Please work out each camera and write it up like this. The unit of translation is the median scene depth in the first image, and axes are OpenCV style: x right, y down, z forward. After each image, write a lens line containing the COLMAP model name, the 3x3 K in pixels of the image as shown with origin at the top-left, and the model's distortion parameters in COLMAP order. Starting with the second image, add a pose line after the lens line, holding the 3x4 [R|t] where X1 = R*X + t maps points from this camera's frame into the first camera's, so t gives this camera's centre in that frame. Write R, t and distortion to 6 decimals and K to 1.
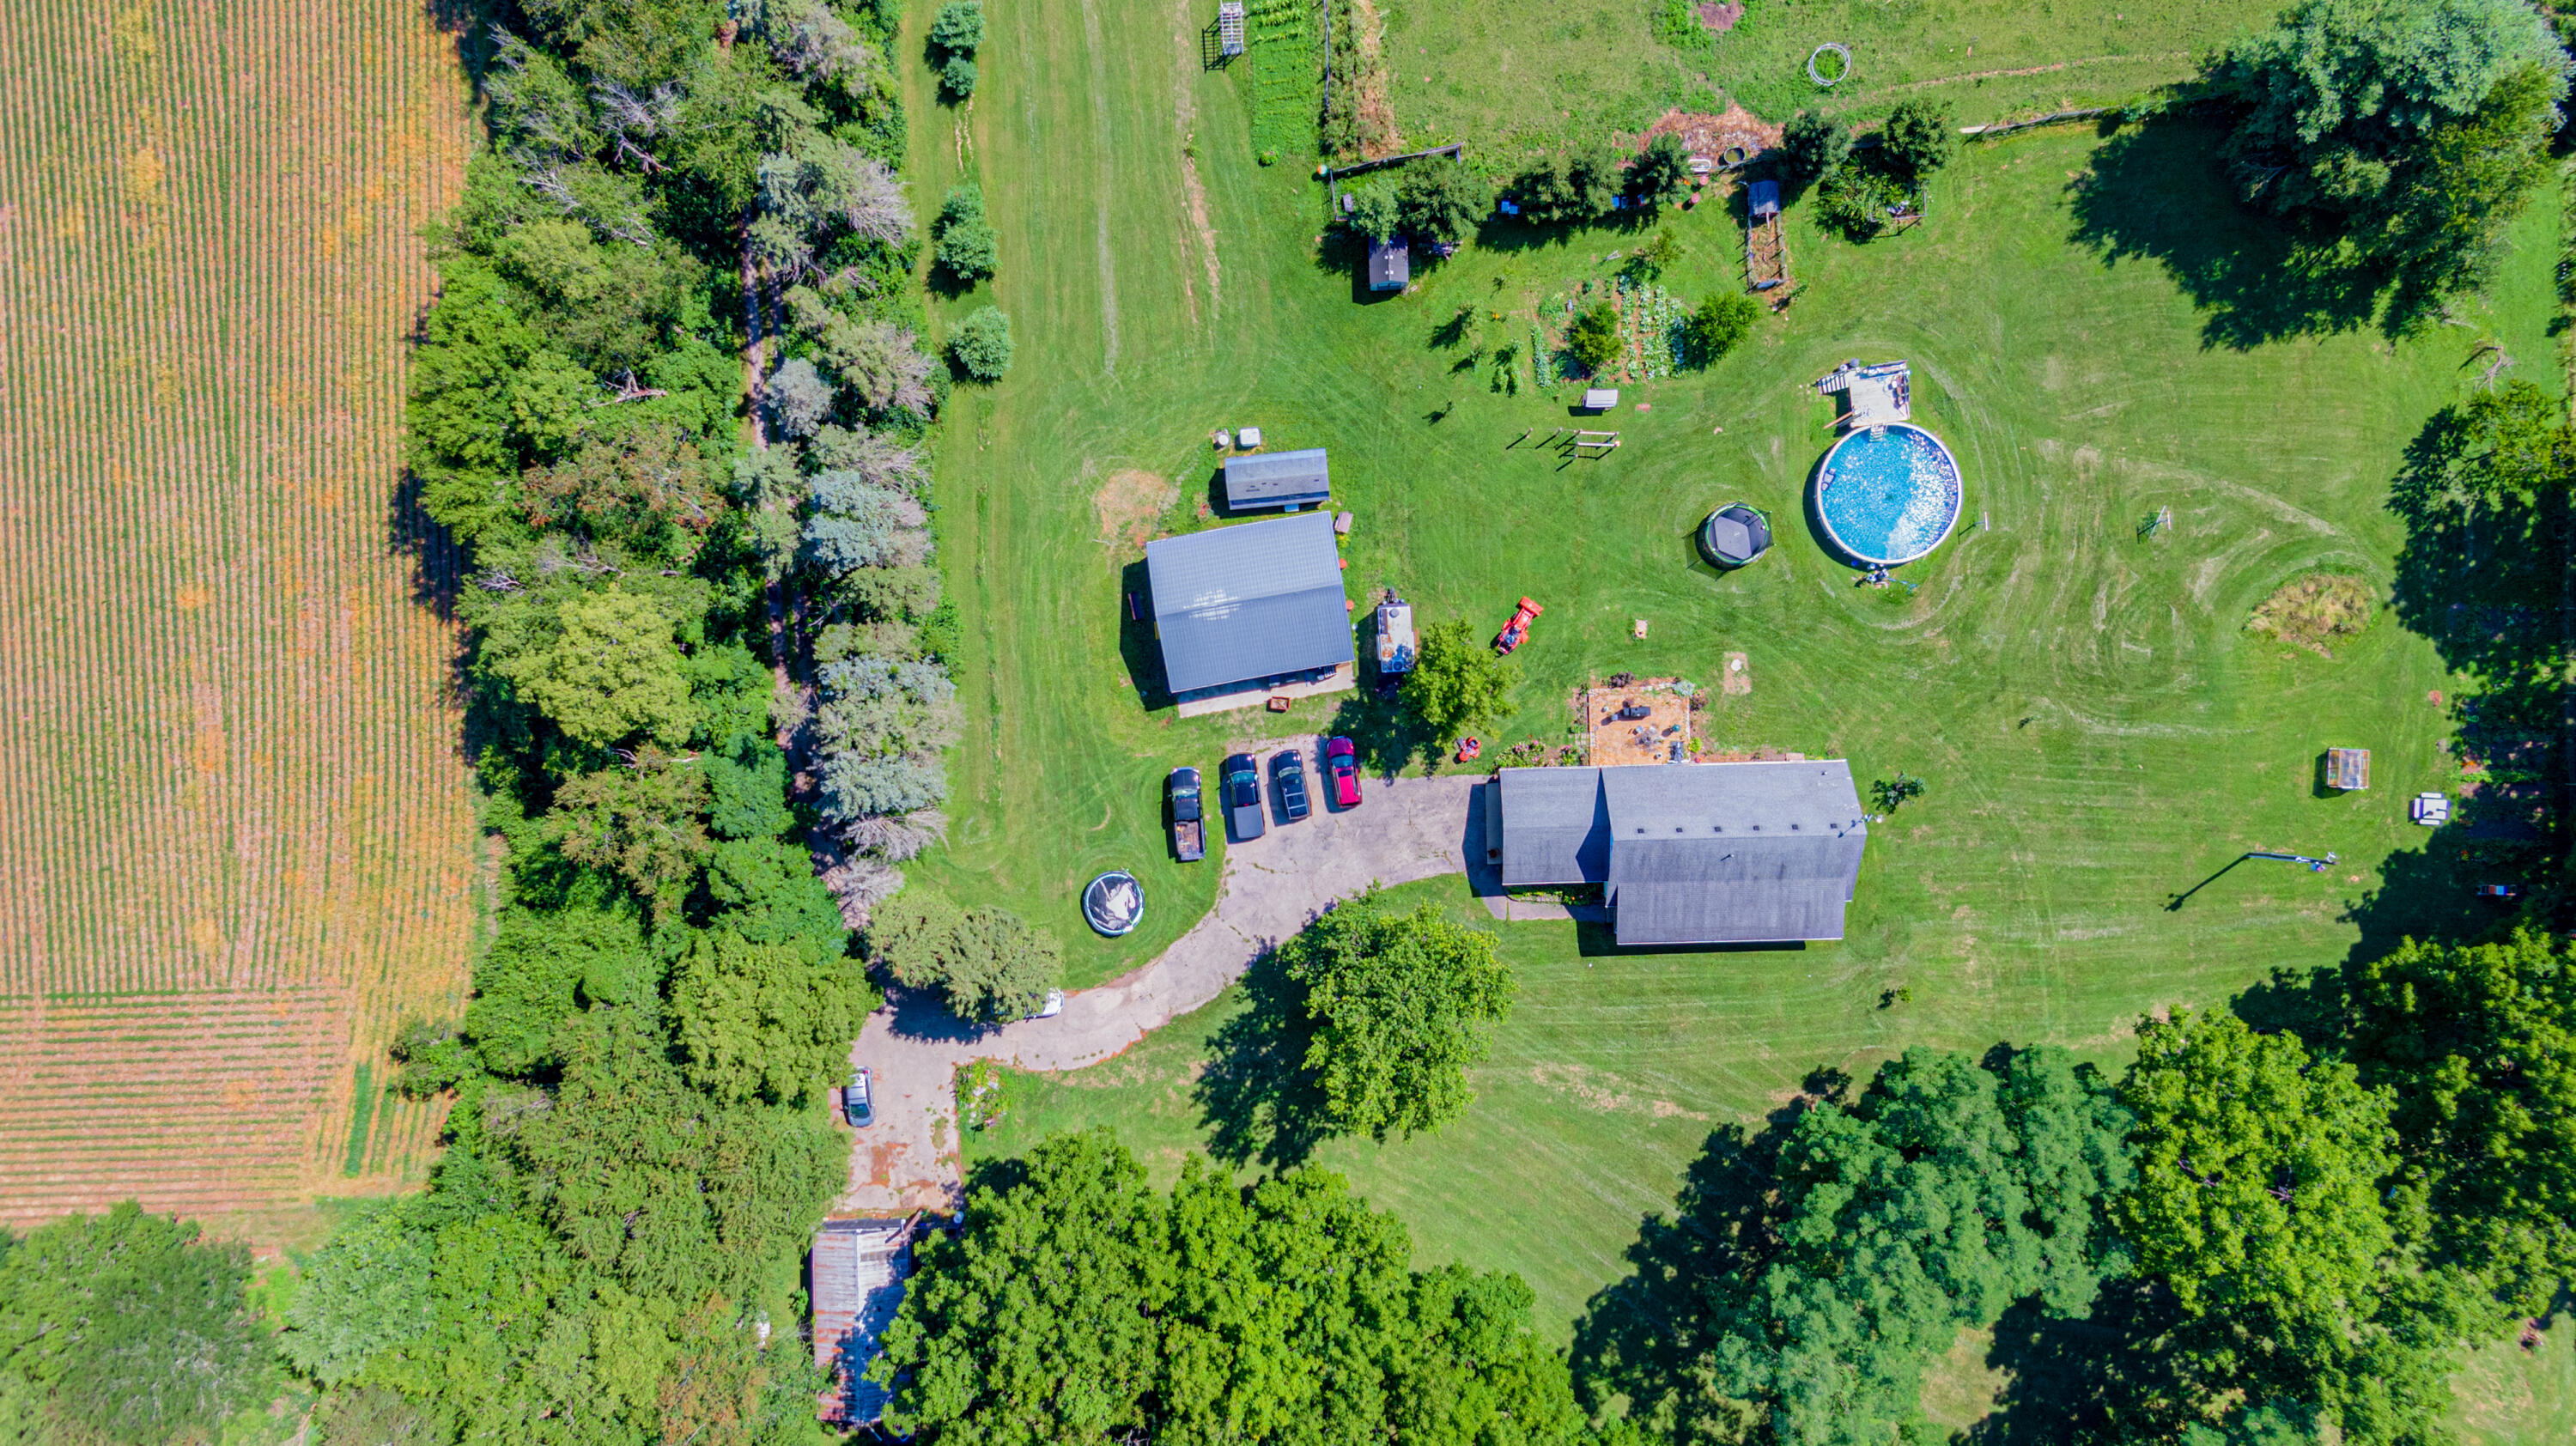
lens RADIAL K [[1881.5, 0, 1288.0], [0, 1881.5, 723.0], [0, 0, 1]] dist [0.052431, -0.045882]
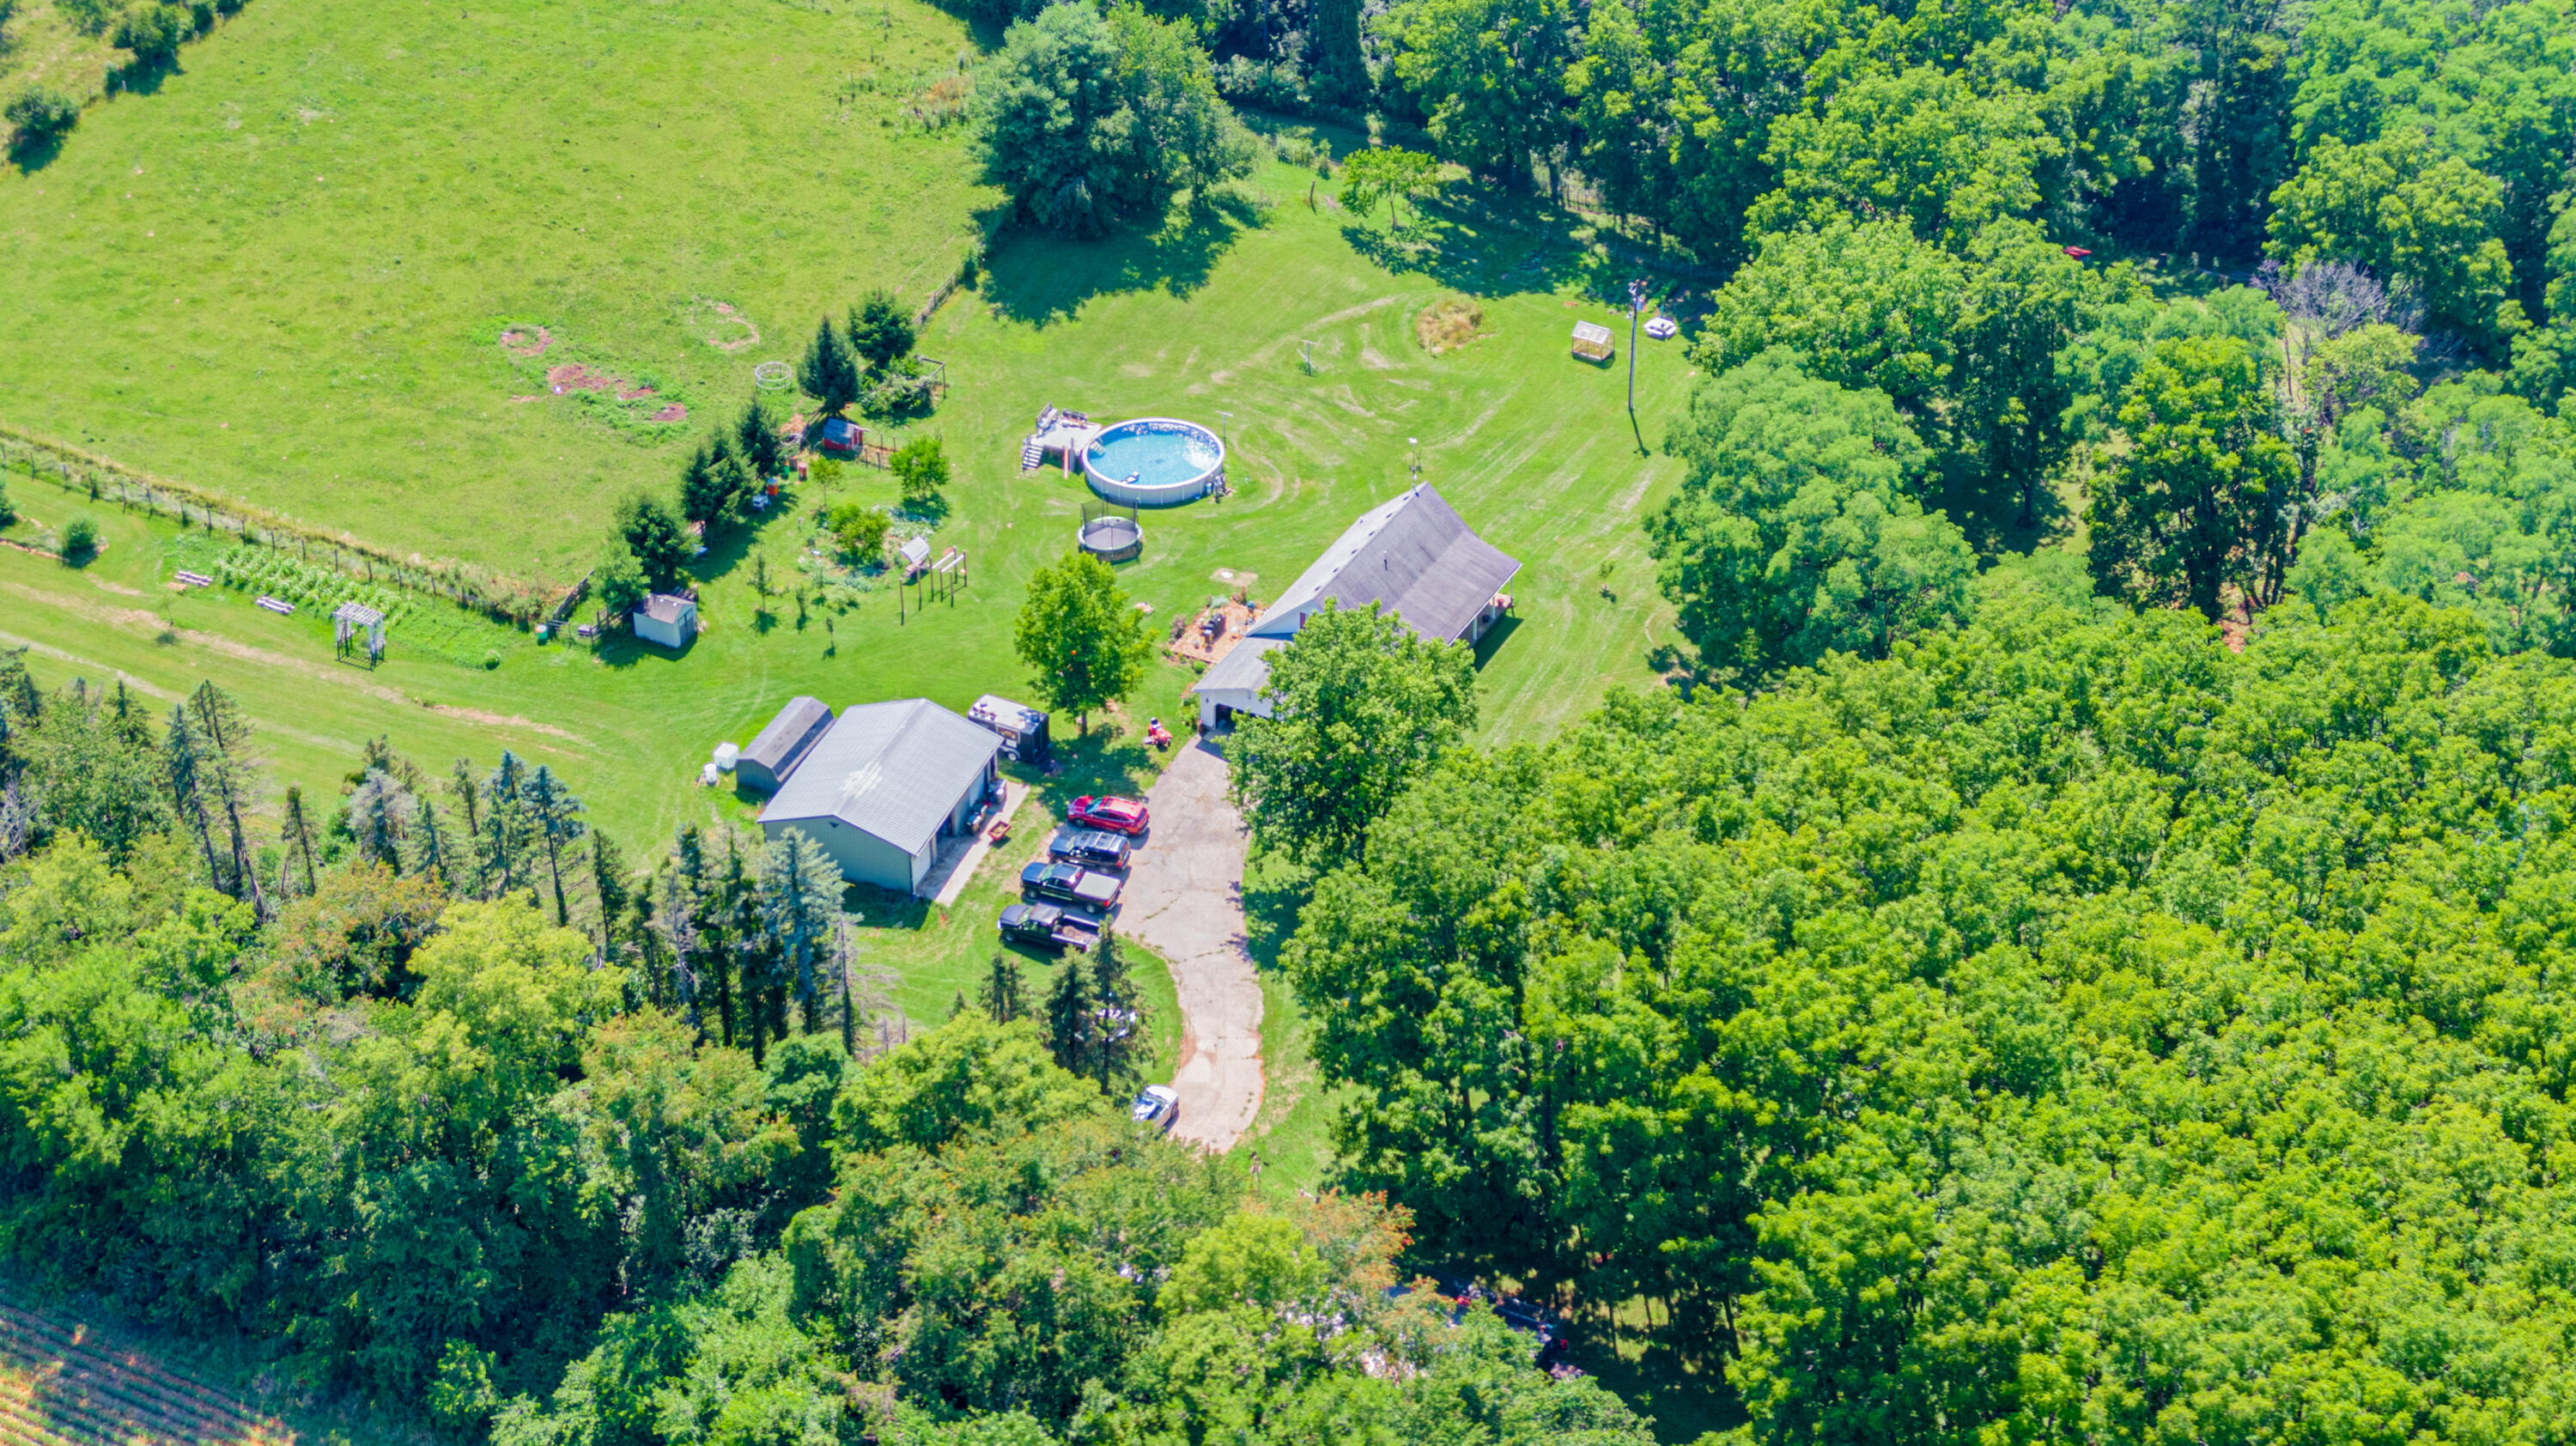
lens RADIAL K [[4096.3, 0, 1288.0], [0, 4096.3, 723.0], [0, 0, 1]] dist [-0.015920, -0.012387]
pose [[0.489758, -0.446909, 0.748605, -1.334200], [0.871654, 0.269594, -0.409315, 0.866154], [-0.018893, 0.852990, 0.521586, -0.016922]]
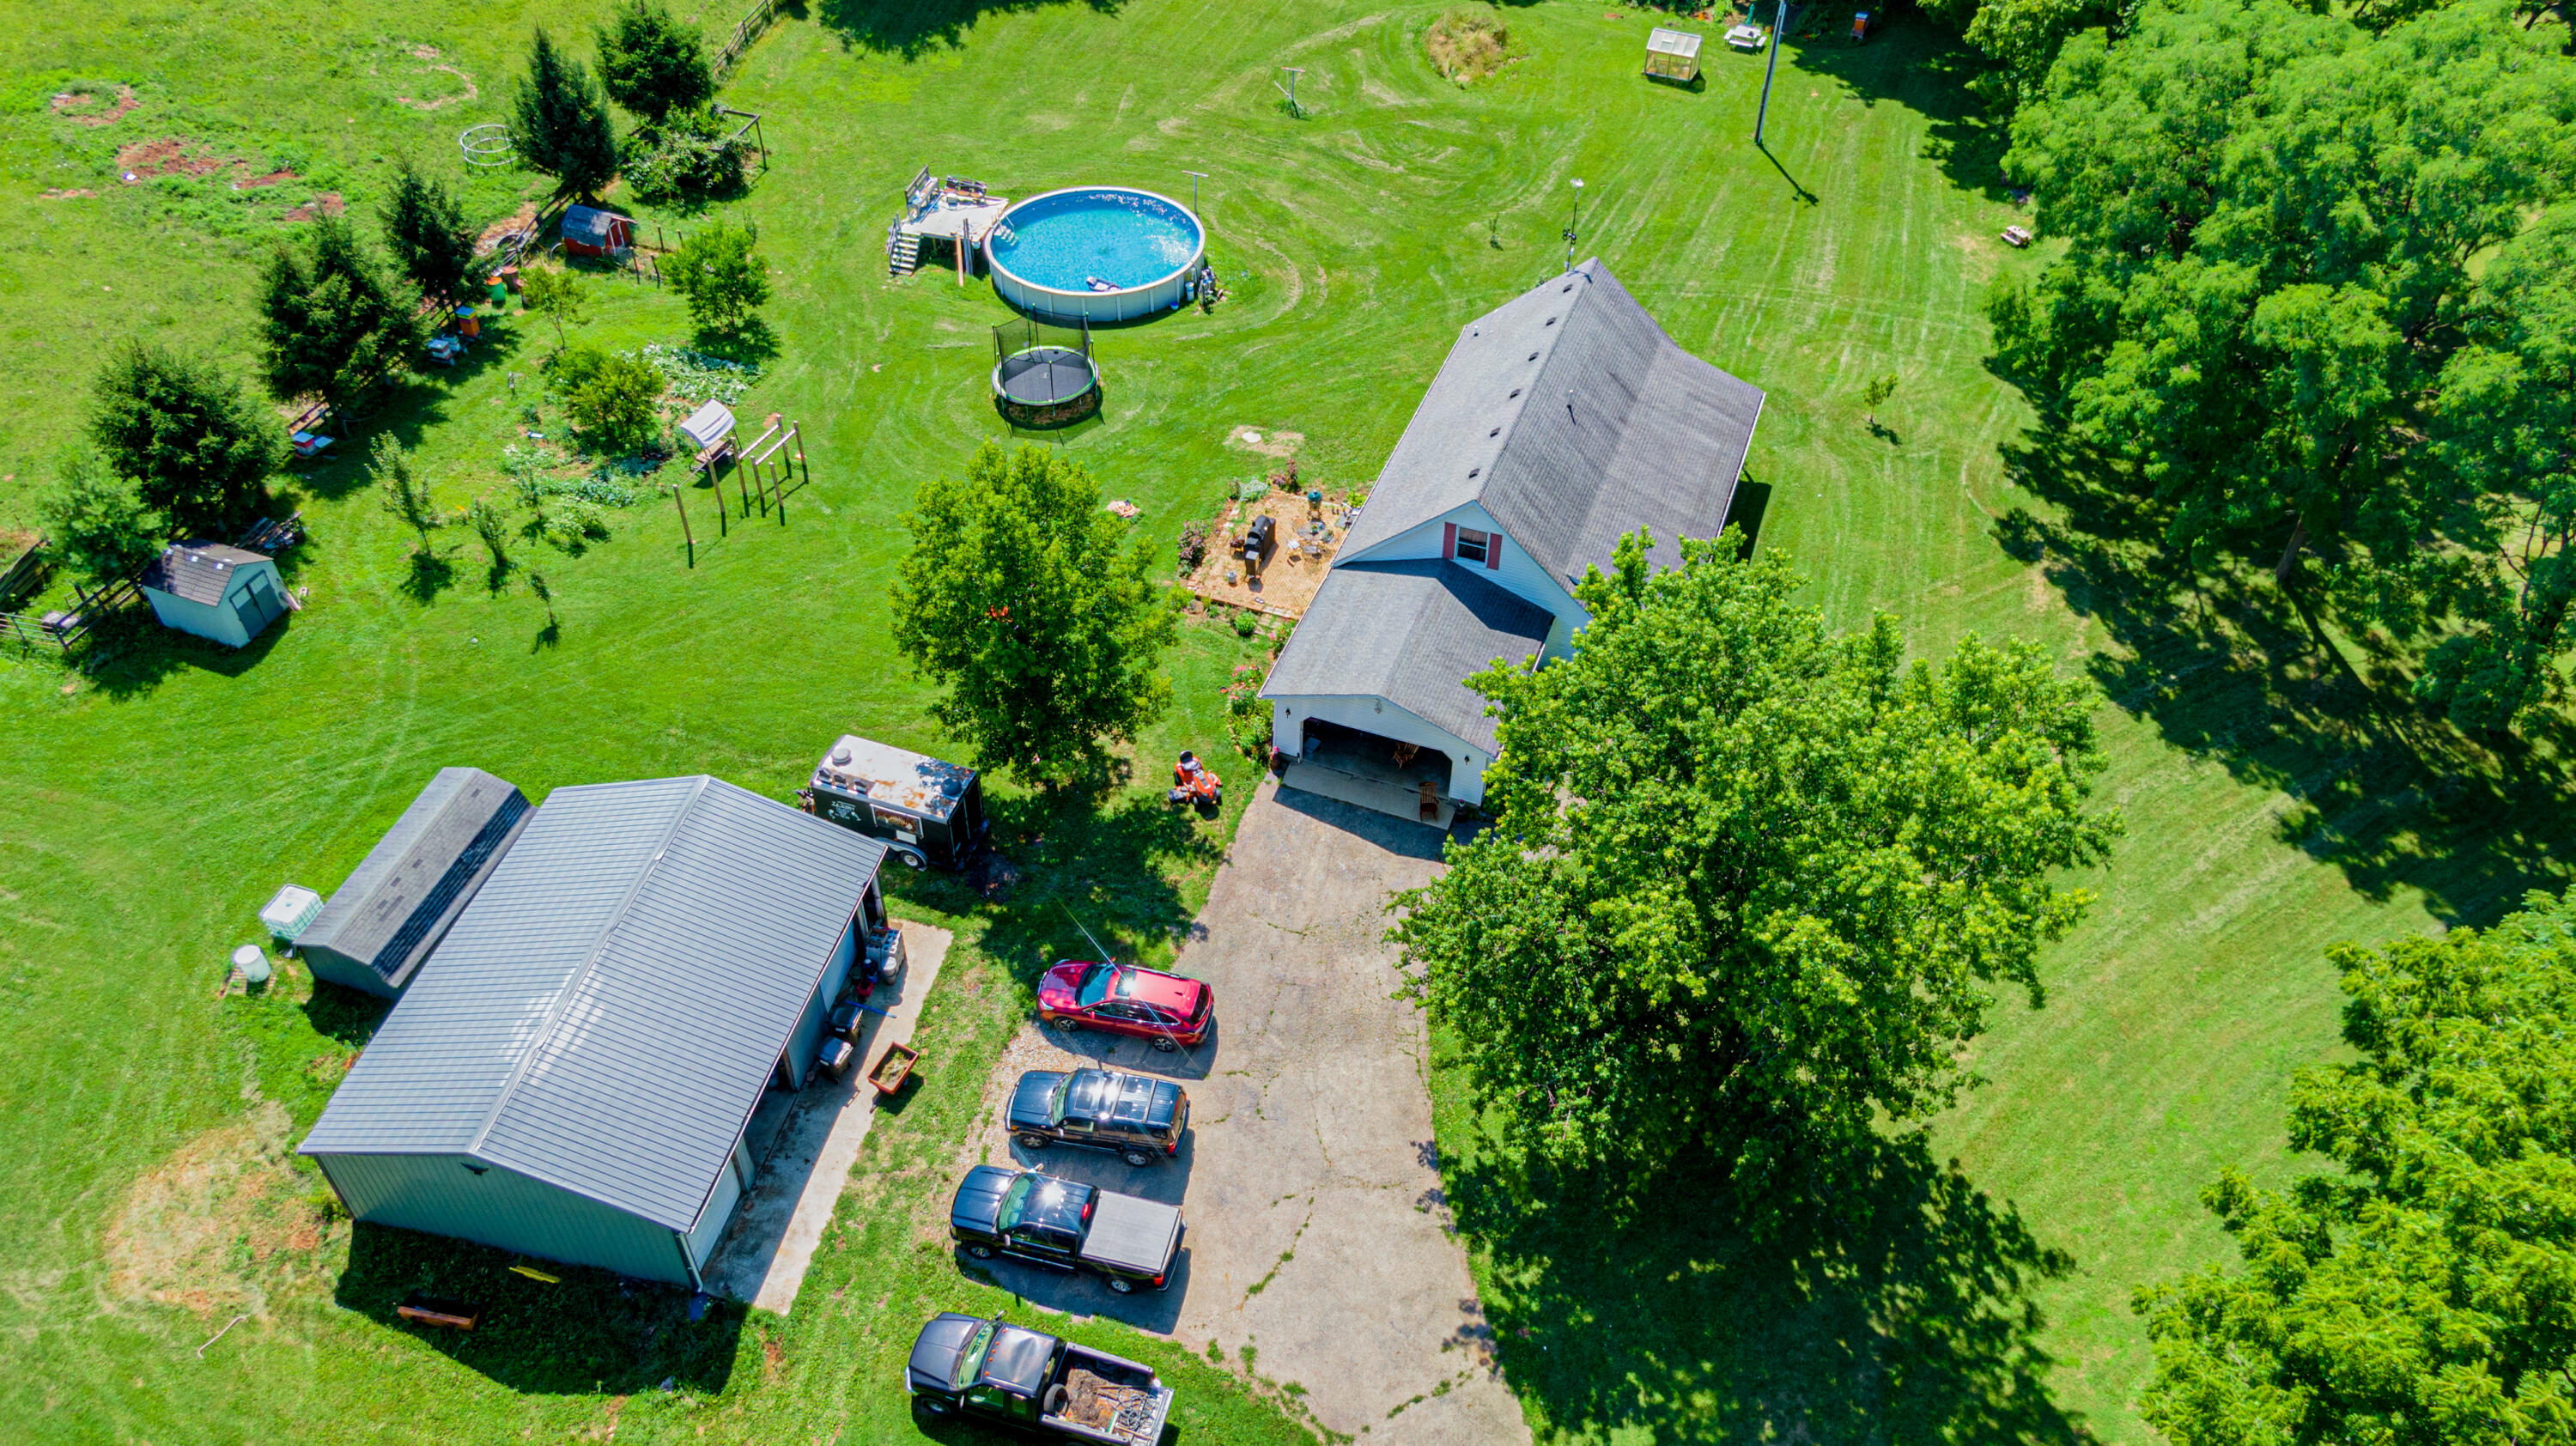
lens RADIAL K [[1881.5, 0, 1288.0], [0, 1881.5, 723.0], [0, 0, 1]] dist [0.052431, -0.045882]
pose [[0.370987, -0.597913, 0.710541, -0.214925], [0.928020, 0.266619, -0.260180, 0.151037], [-0.033879, 0.755920, 0.653787, 0.694571]]
